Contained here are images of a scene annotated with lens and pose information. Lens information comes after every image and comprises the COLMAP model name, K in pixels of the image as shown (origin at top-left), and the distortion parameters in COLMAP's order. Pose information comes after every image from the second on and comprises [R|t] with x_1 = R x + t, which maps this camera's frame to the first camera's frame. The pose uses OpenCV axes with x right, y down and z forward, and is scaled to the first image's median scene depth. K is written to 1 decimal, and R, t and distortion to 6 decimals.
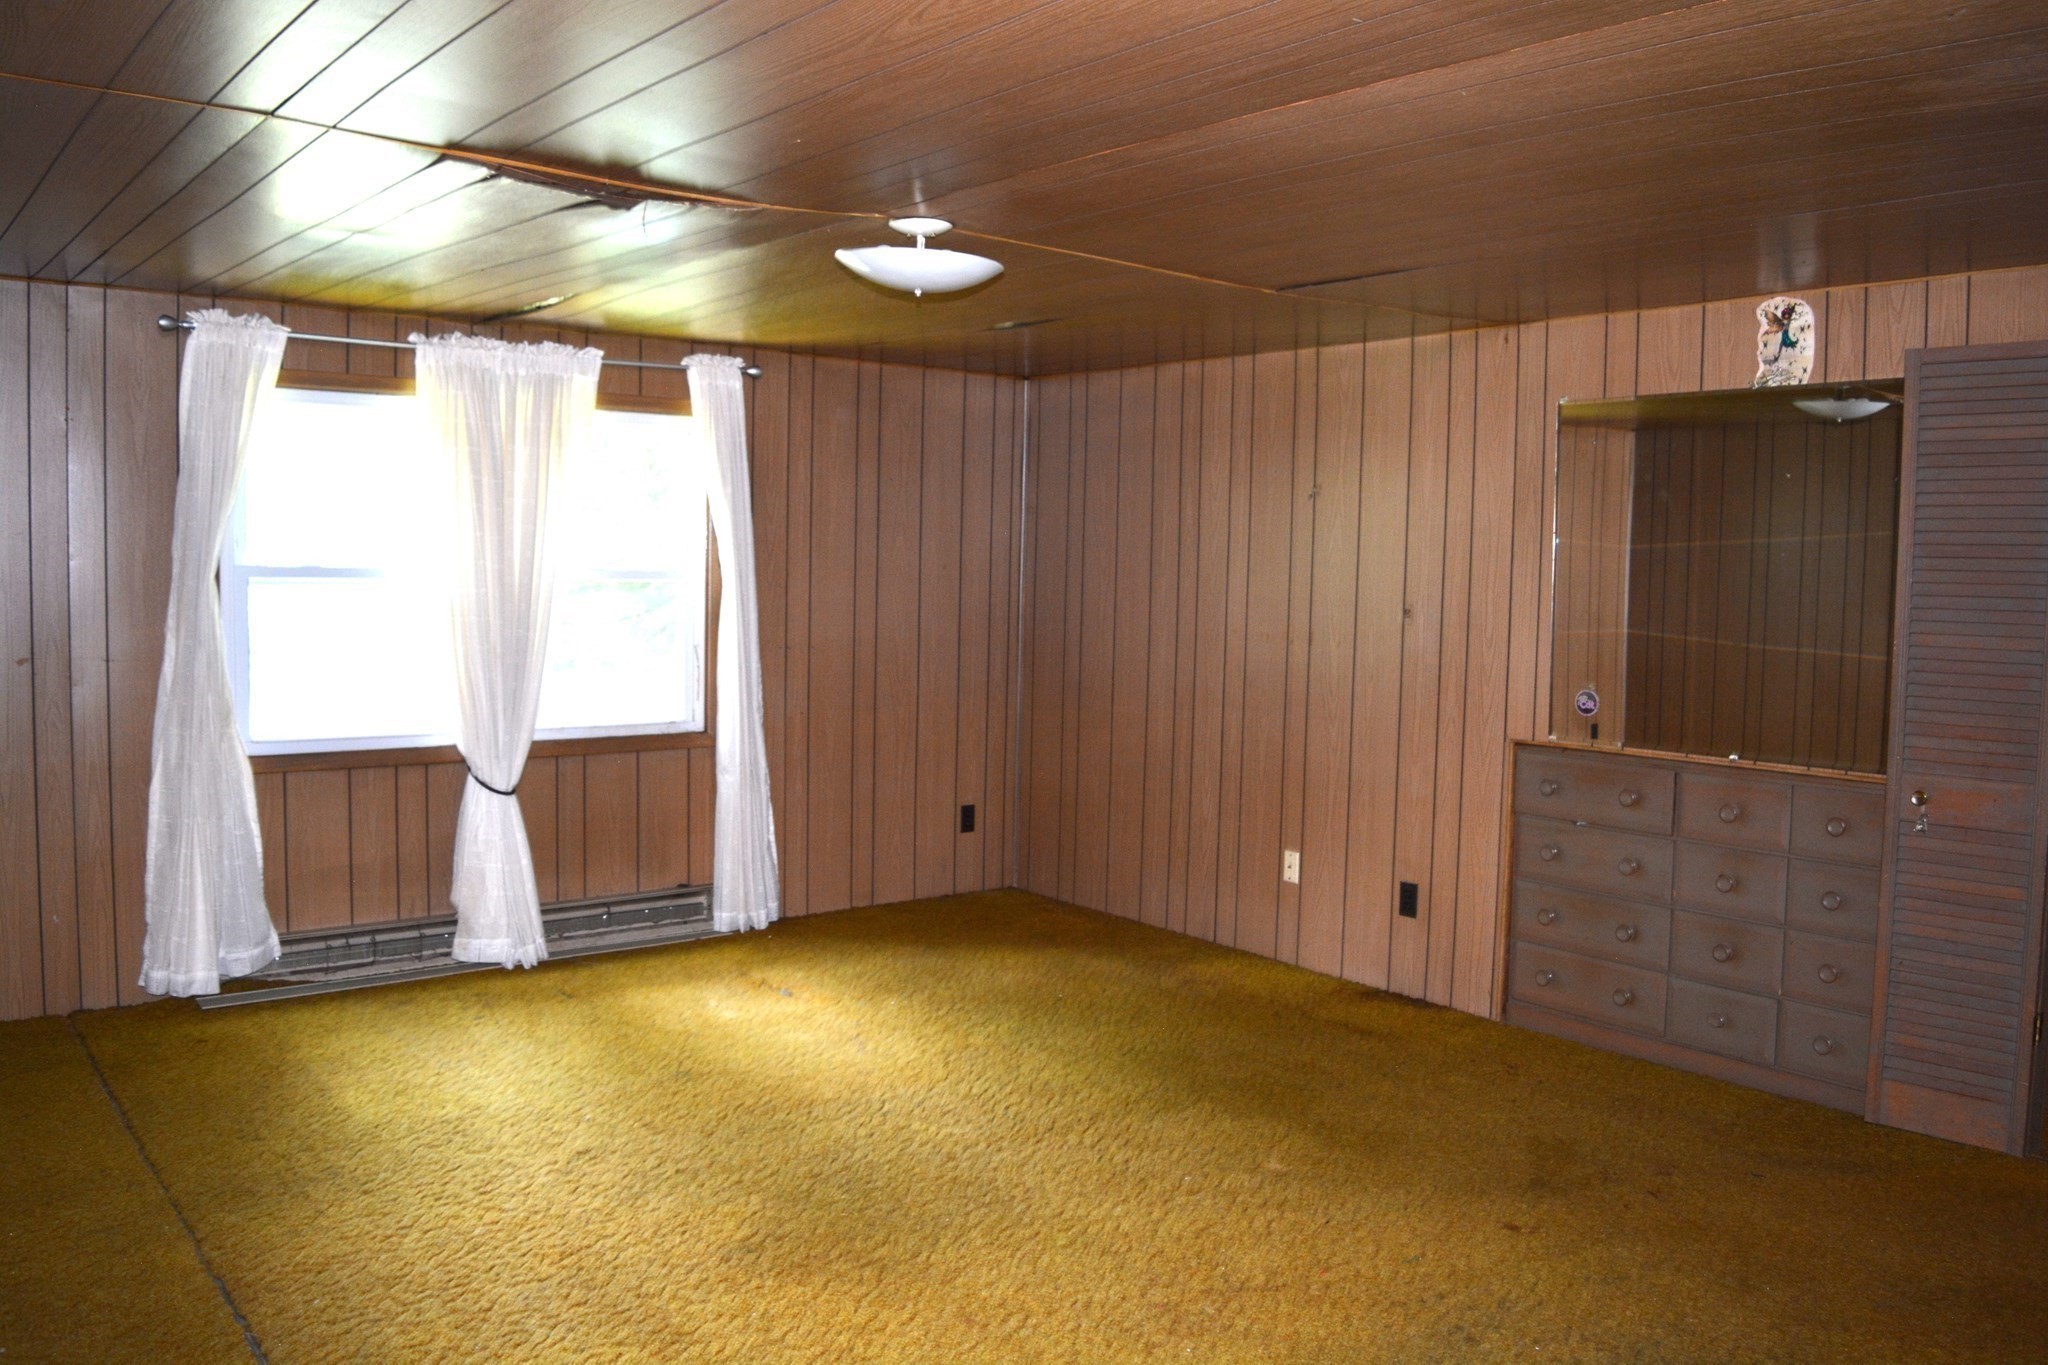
lens RADIAL K [[1596.3, 0, 1037.0], [0, 1596.3, 673.1], [0, 0, 1]] dist [-0.092130, 0.005243]
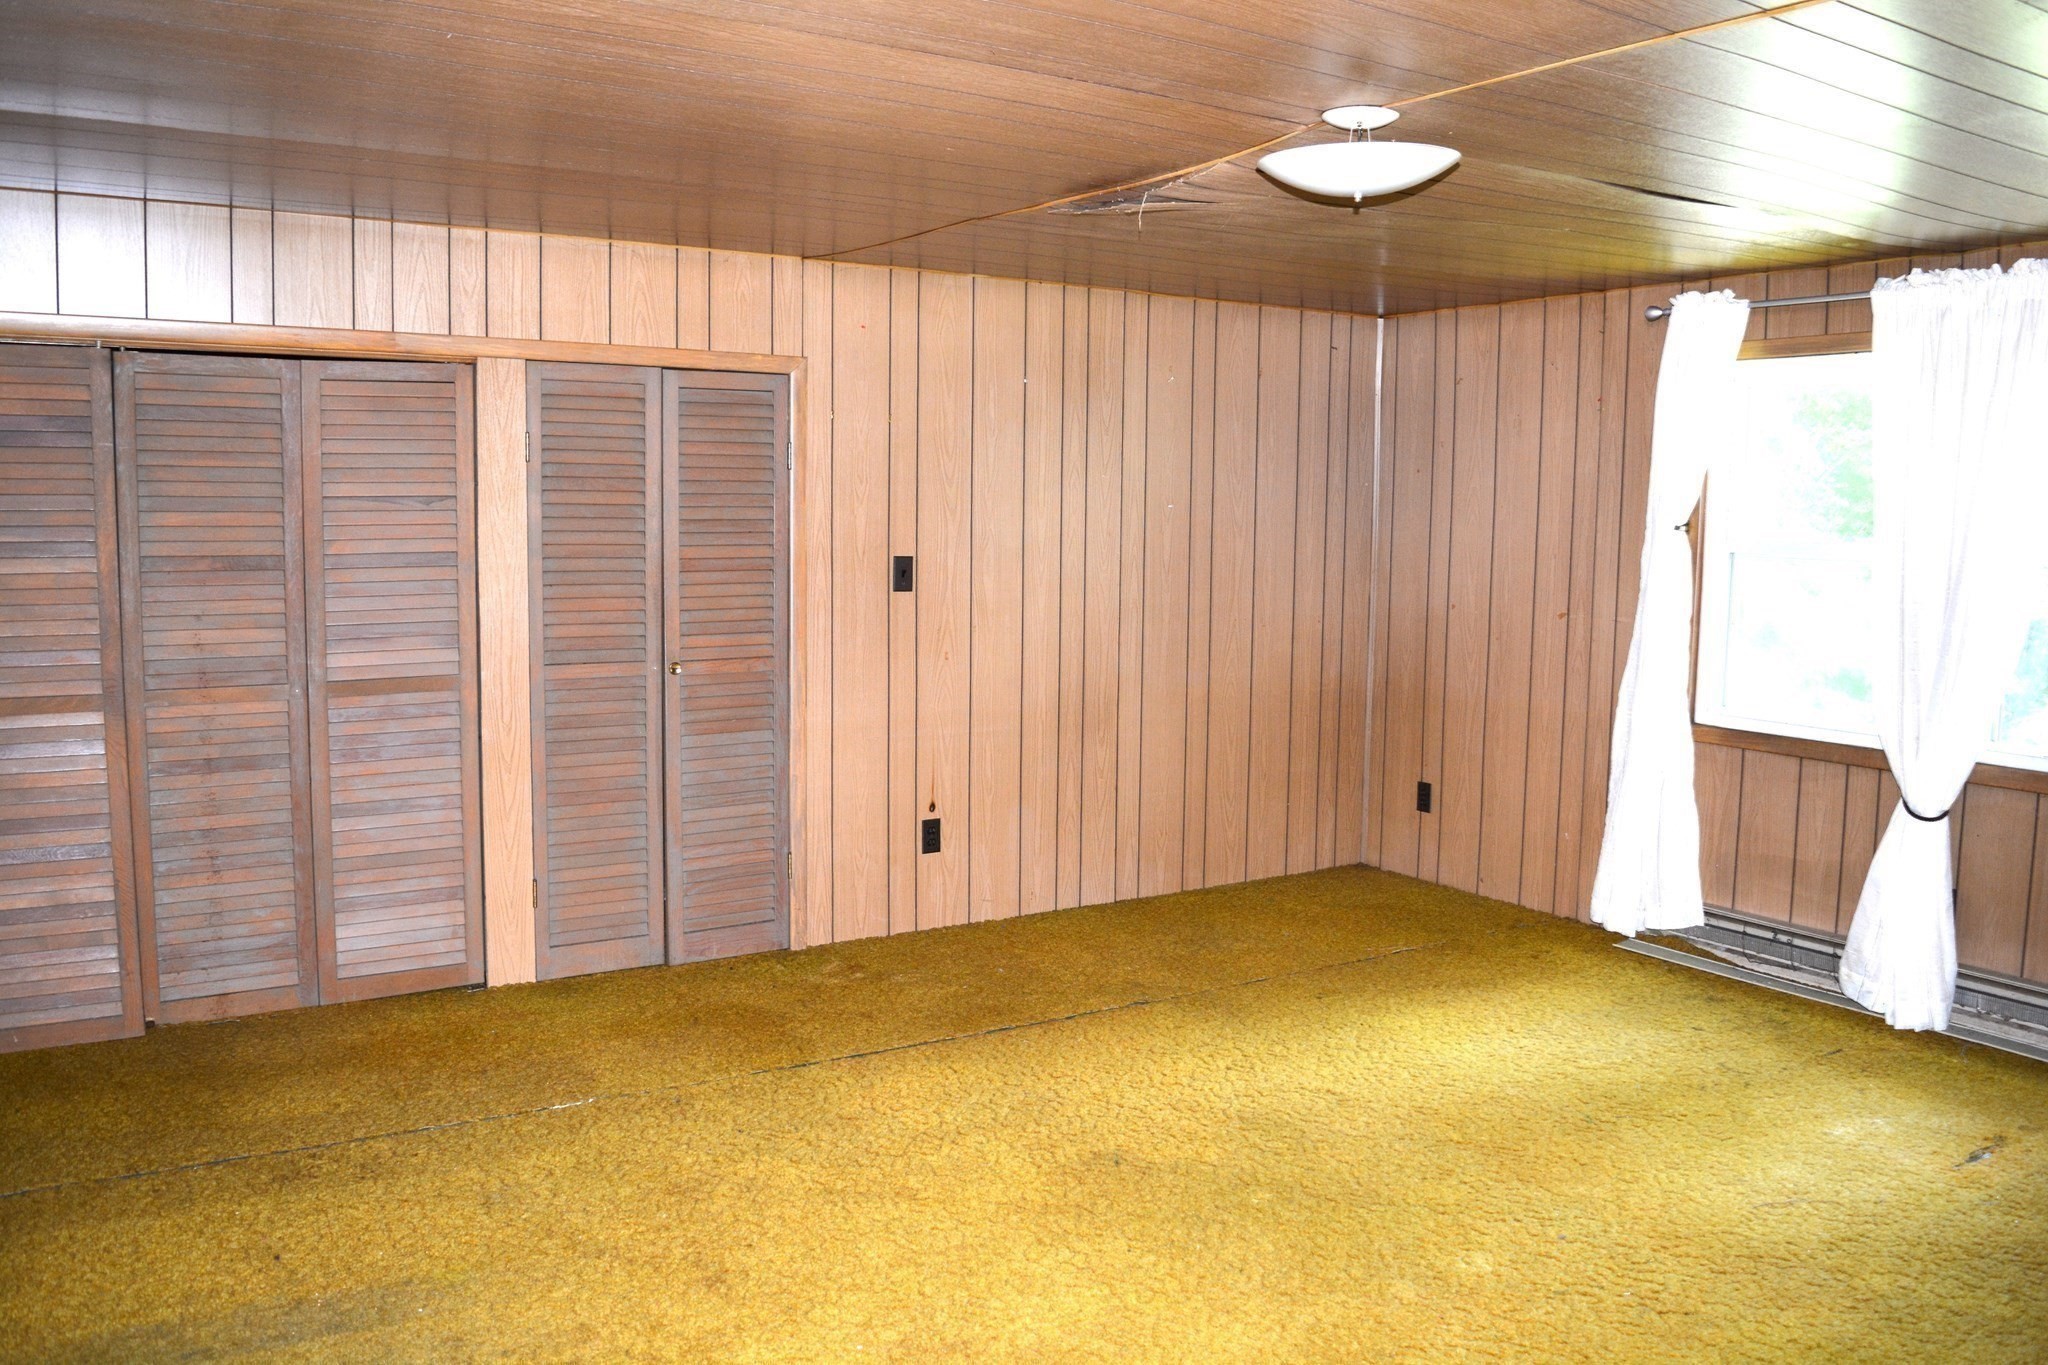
lens RADIAL K [[1596.3, 0, 1037.0], [0, 1596.3, 673.1], [0, 0, 1]] dist [-0.092130, 0.005243]
pose [[-0.119371, 0.079619, -0.989652, 0.543352], [-0.082807, 0.992508, 0.089837, -0.035409], [0.989391, 0.092674, -0.111883, 0.654625]]
